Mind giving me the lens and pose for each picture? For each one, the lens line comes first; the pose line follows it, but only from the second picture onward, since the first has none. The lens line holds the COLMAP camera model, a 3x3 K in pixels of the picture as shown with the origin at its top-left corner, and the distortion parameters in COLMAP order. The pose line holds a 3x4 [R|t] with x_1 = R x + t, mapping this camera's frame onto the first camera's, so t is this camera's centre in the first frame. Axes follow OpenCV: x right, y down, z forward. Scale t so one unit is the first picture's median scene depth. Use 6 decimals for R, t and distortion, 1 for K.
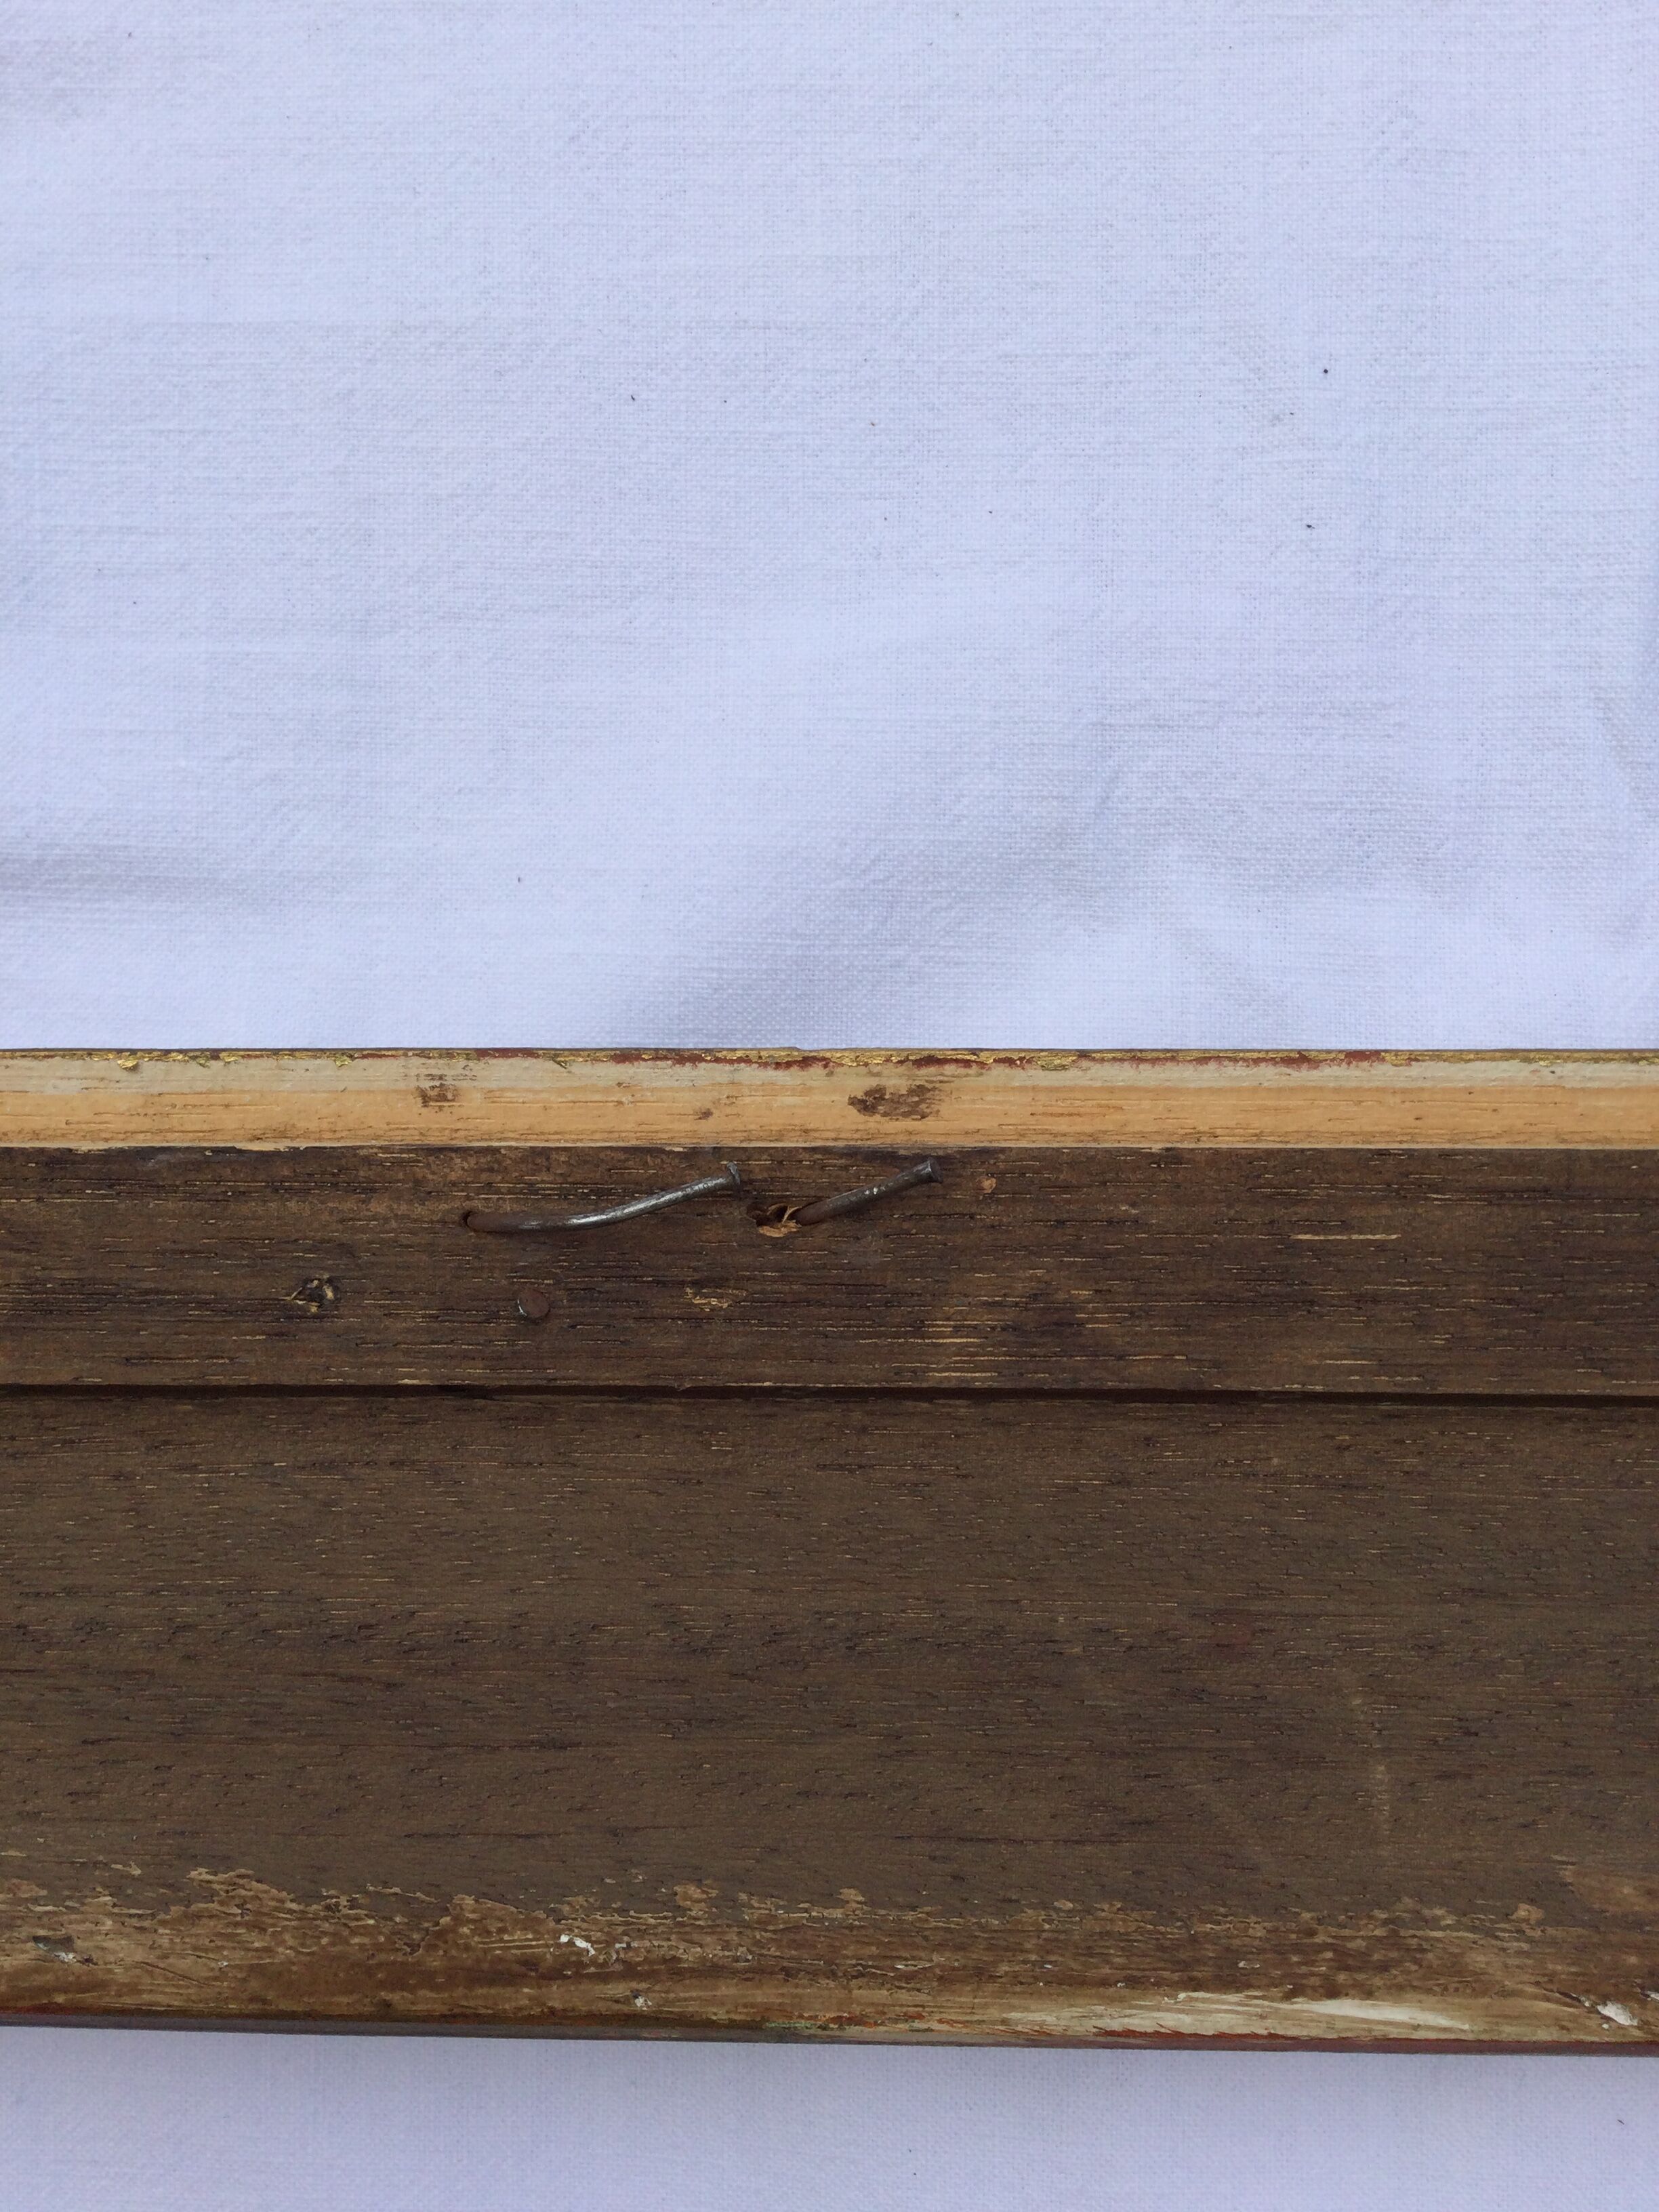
lens RADIAL K [[2006.4, 0, 829.5], [0, 2006.4, 1106.0], [0, 0, 1]] dist [0.101028, -0.194013]
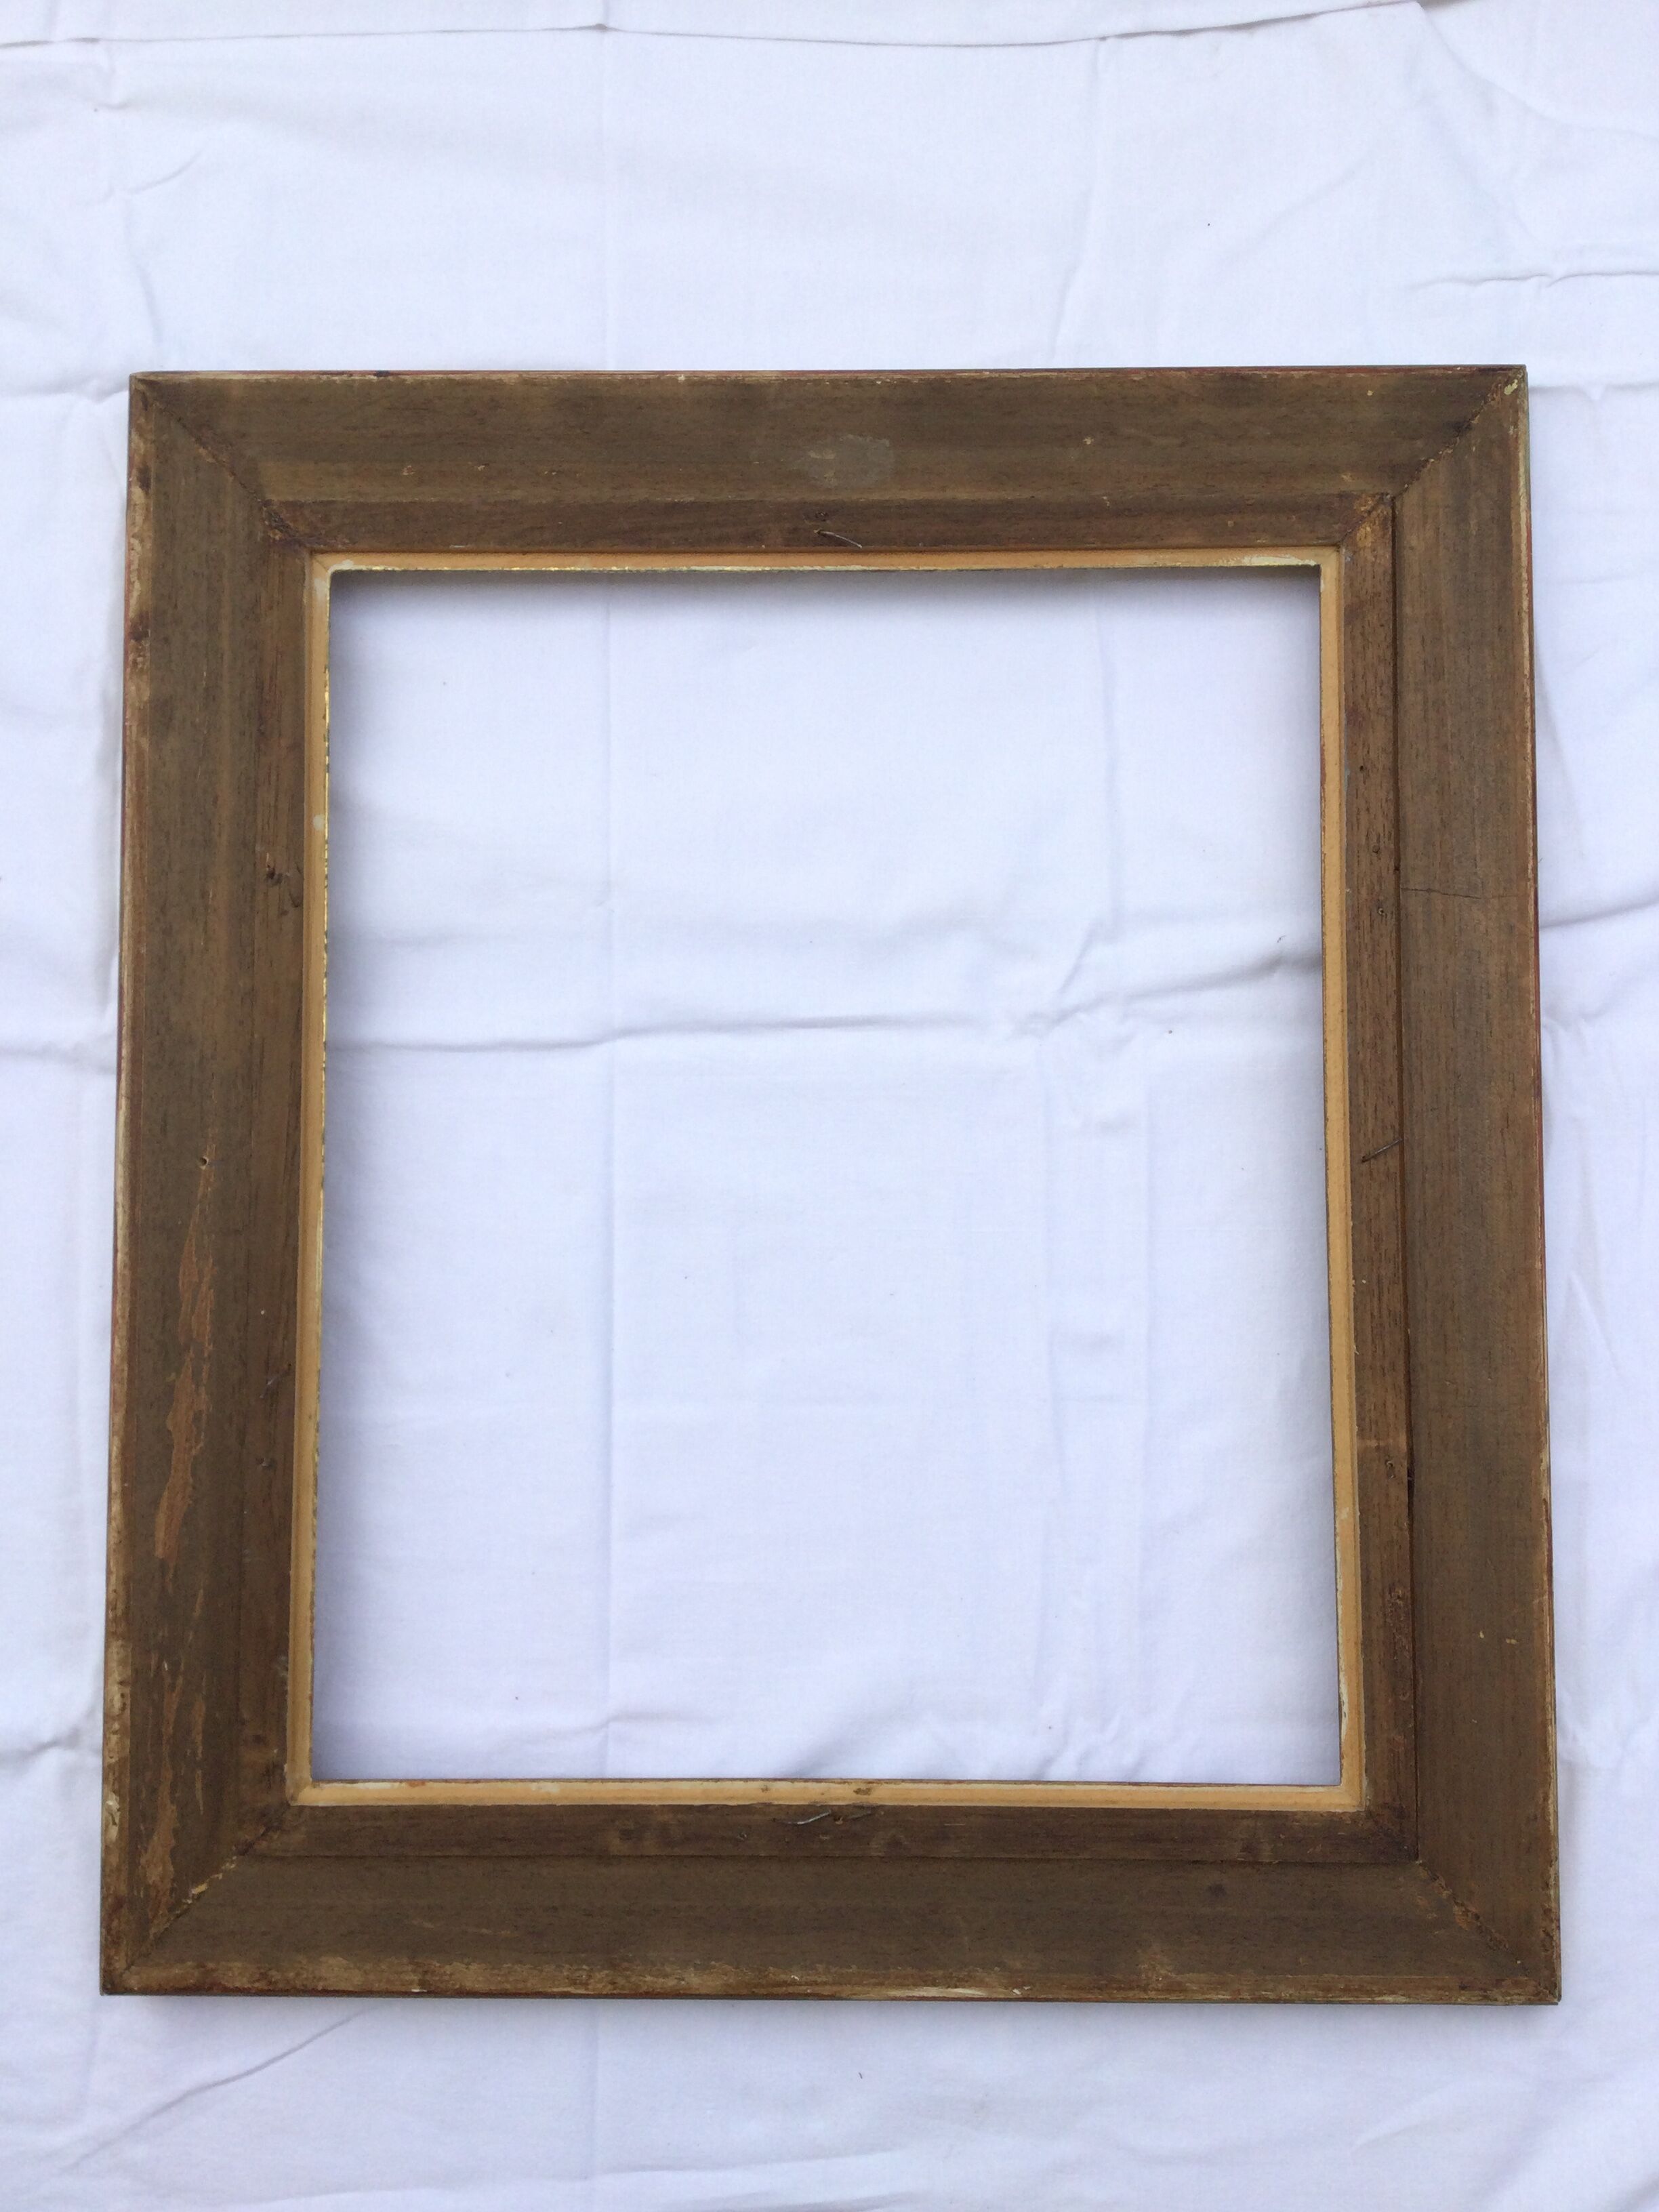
lens RADIAL K [[2006.4, 0, 829.5], [0, 2006.4, 1106.0], [0, 0, 1]] dist [0.101028, -0.194013]
pose [[0.999686, 0.002568, 0.024910, -0.167834], [-0.000186, 0.995461, -0.095174, -1.144297], [-0.025041, 0.095139, 0.995149, -3.858513]]
